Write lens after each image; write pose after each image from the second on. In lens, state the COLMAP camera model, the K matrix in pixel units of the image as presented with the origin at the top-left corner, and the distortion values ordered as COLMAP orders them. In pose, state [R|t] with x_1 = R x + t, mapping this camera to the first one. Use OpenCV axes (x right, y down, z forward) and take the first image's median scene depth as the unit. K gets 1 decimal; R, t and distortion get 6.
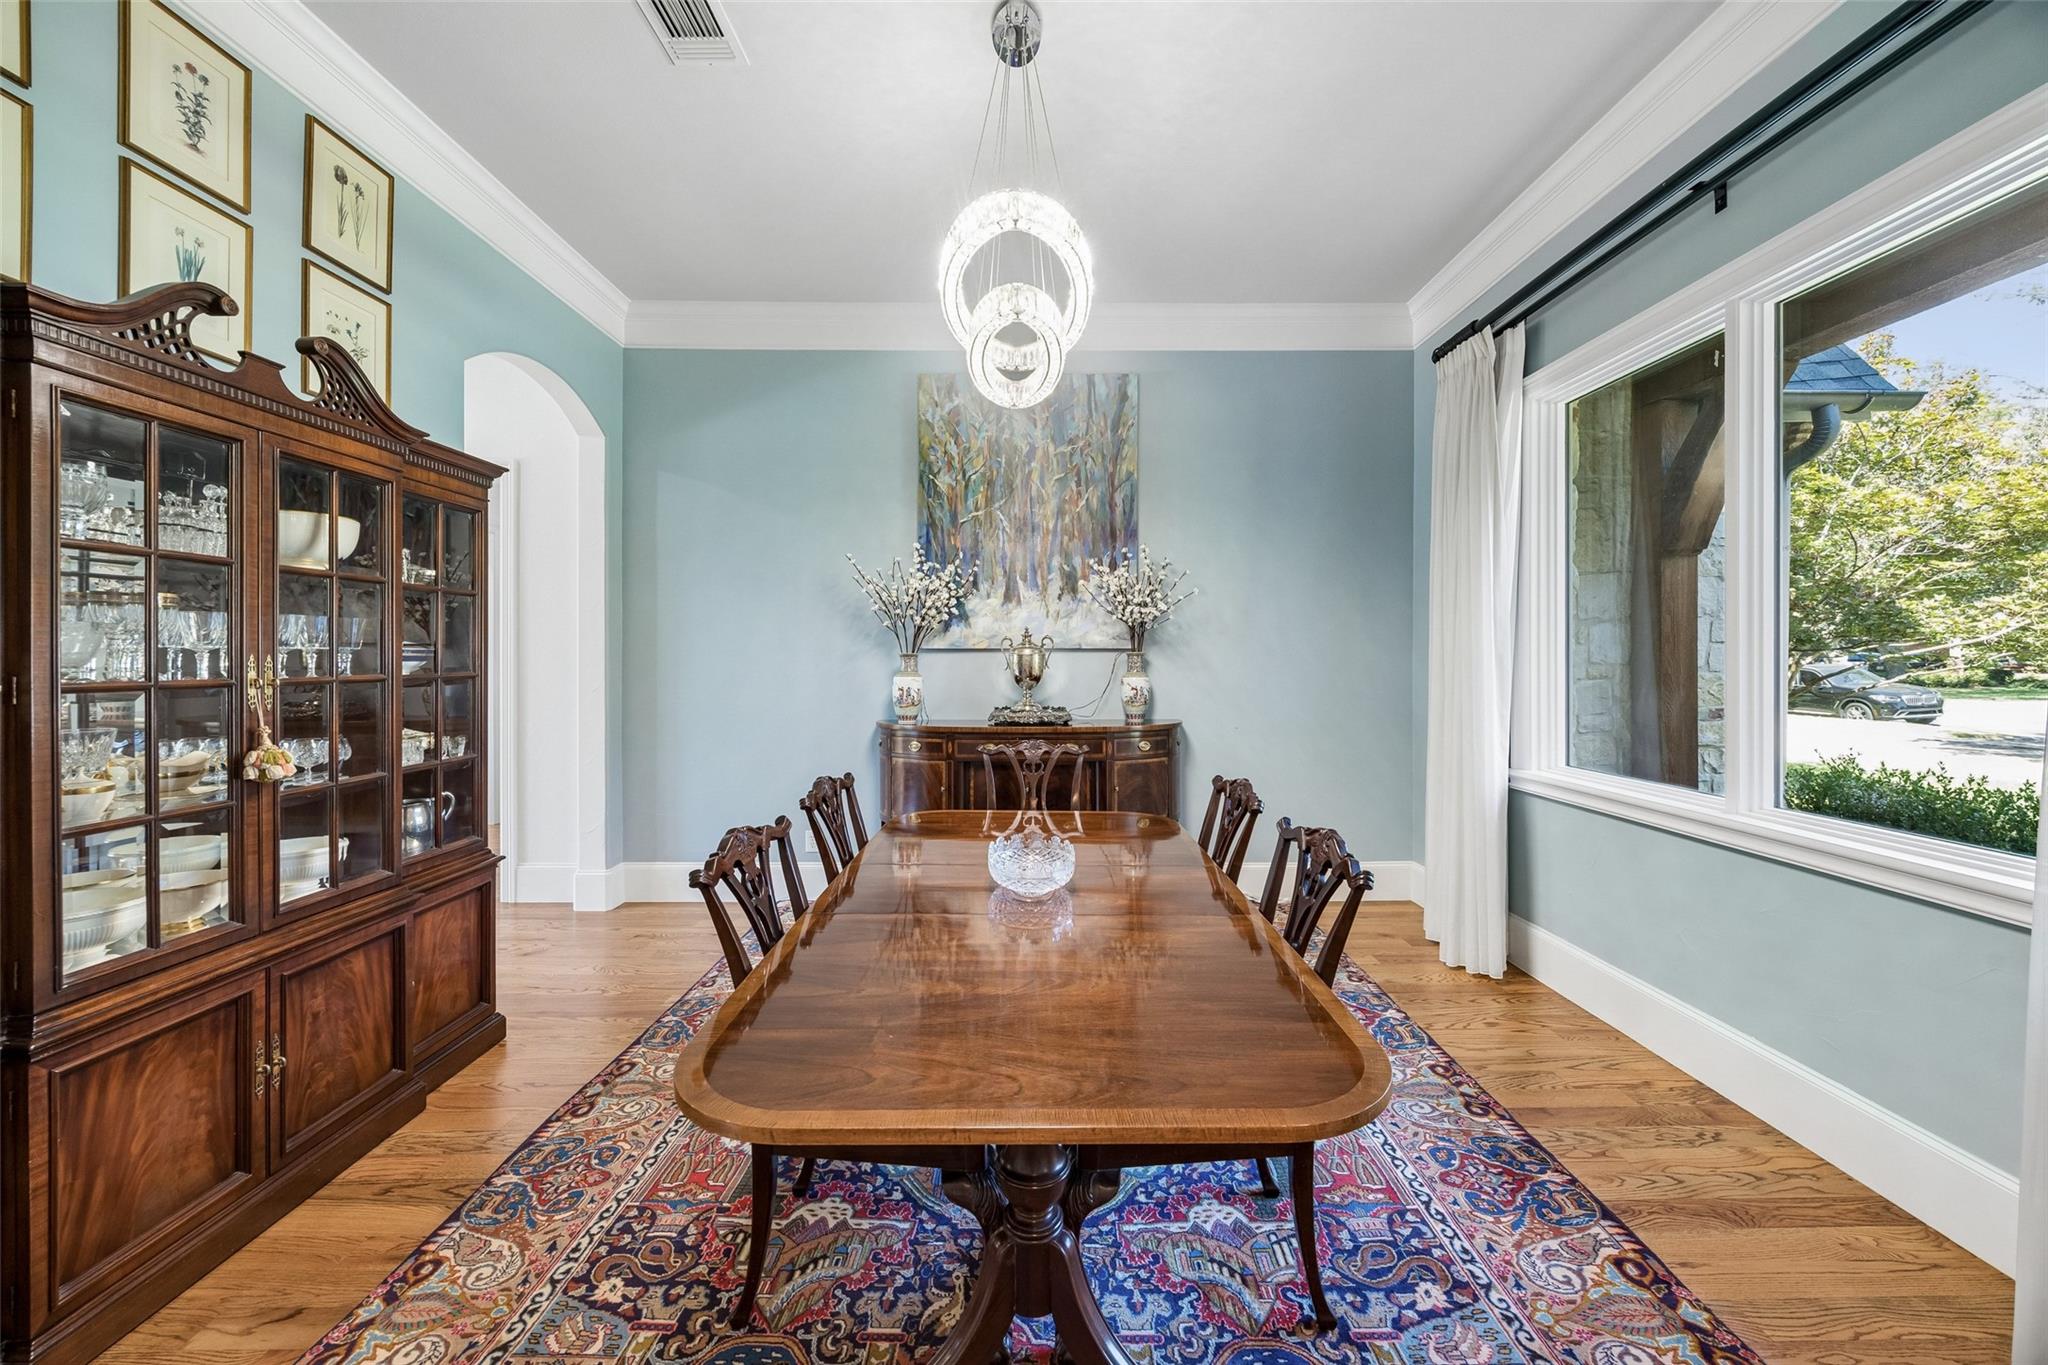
lens RADIAL K [[774.5, 0, 1037.9], [0, 774.5, 667.0], [0, 0, 1]] dist [-0.001474, -0.000353]
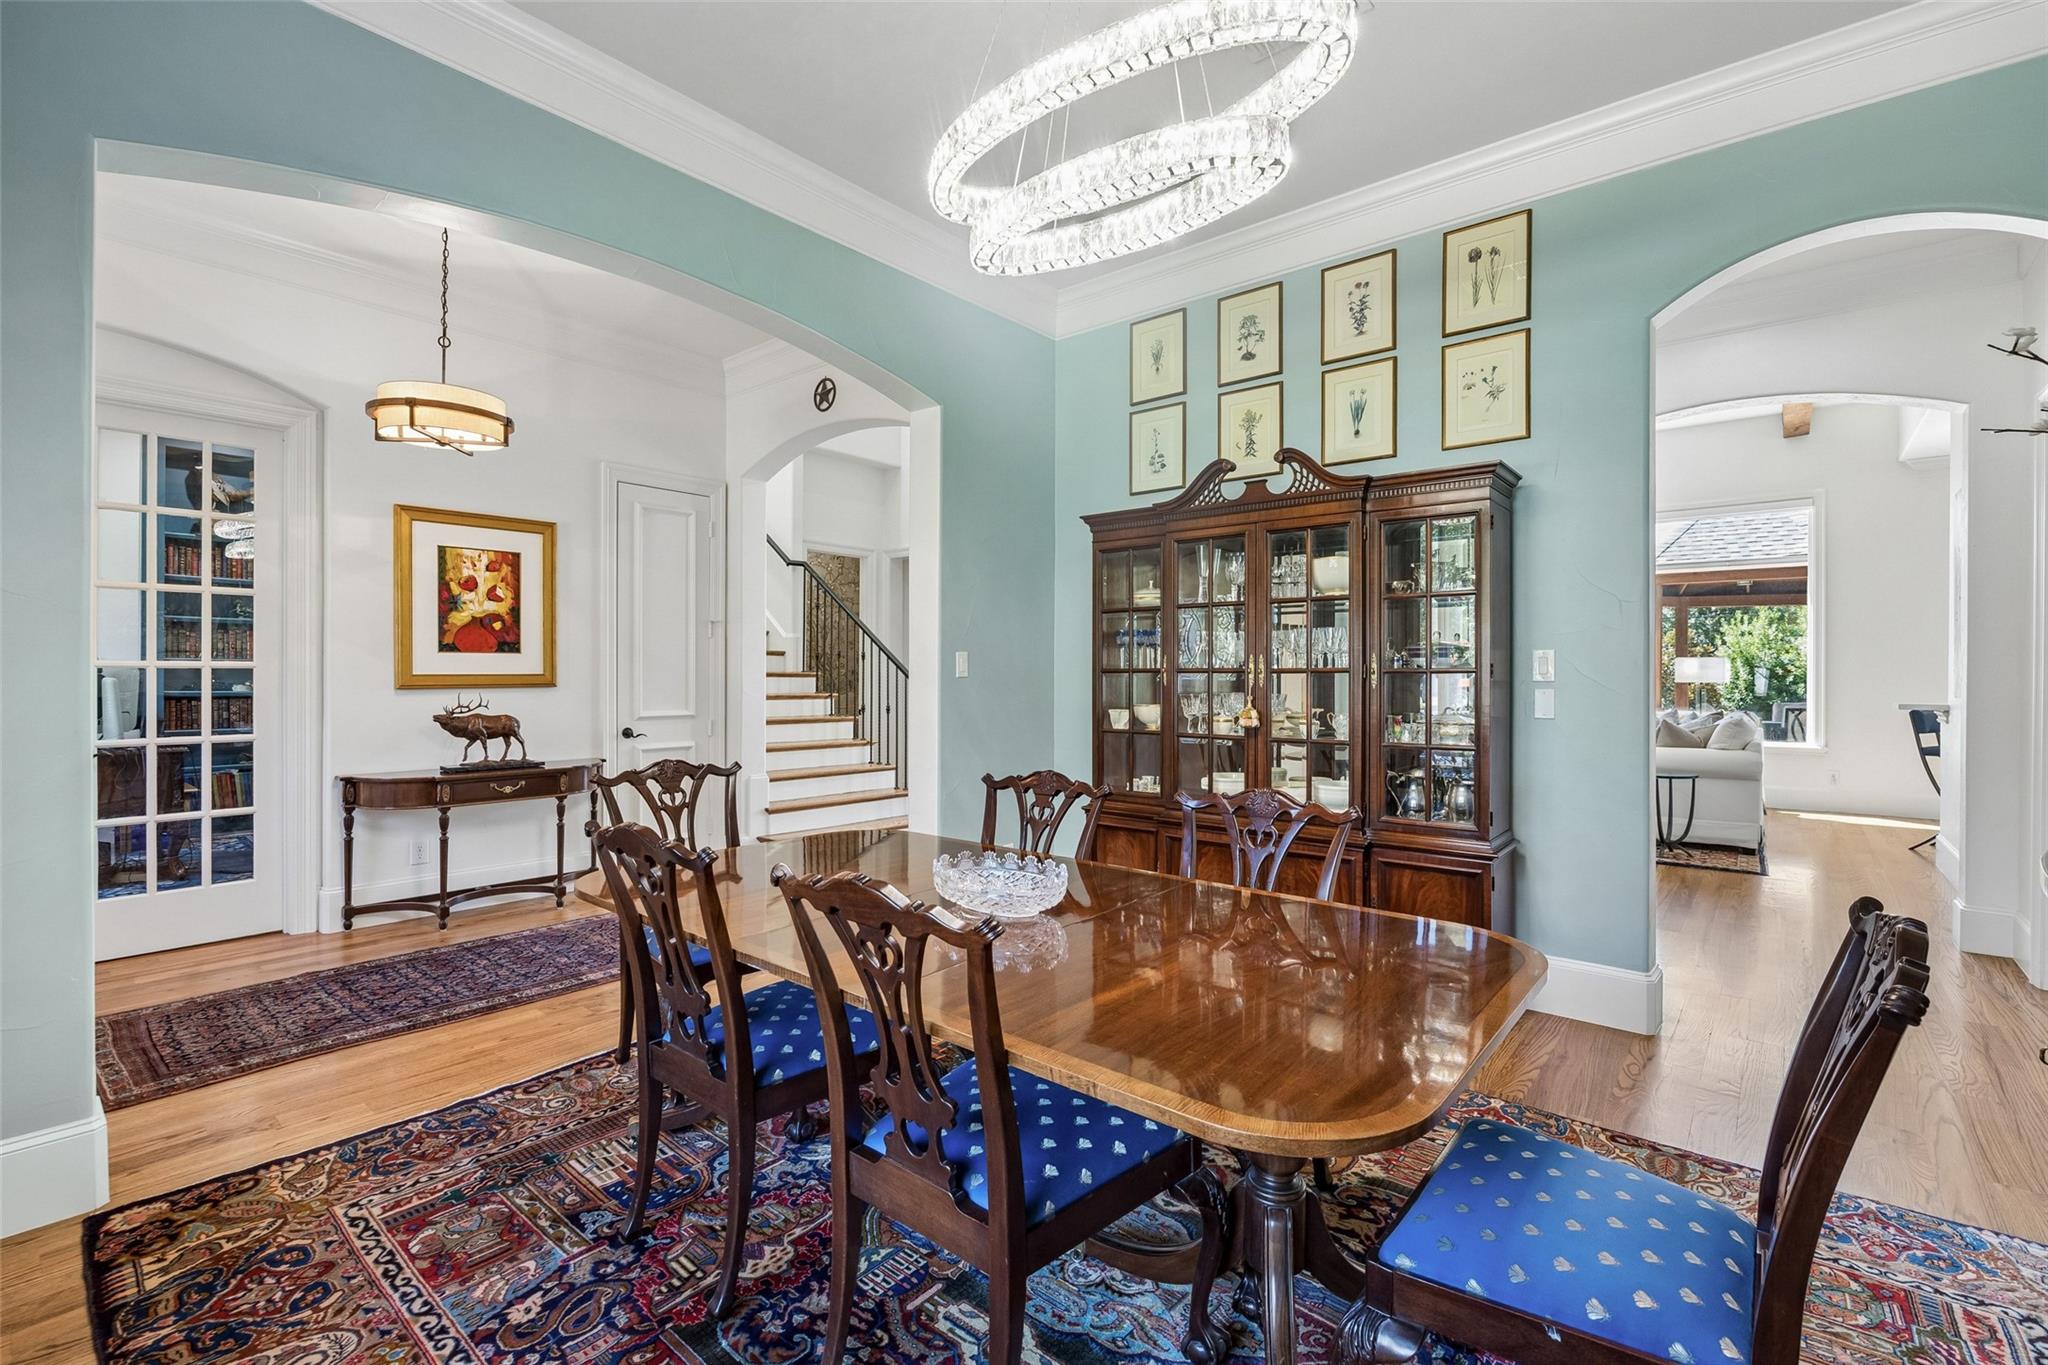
lens RADIAL K [[887.3, 0, 1031.0], [0, 887.3, 667.2], [0, 0, 1]] dist [-0.004571, -0.000404]
pose [[-0.642706, -0.005172, -0.766095, 0.854890], [-0.011379, 0.999931, 0.002795, 0.013945], [0.766028, 0.010513, -0.642721, 1.960554]]
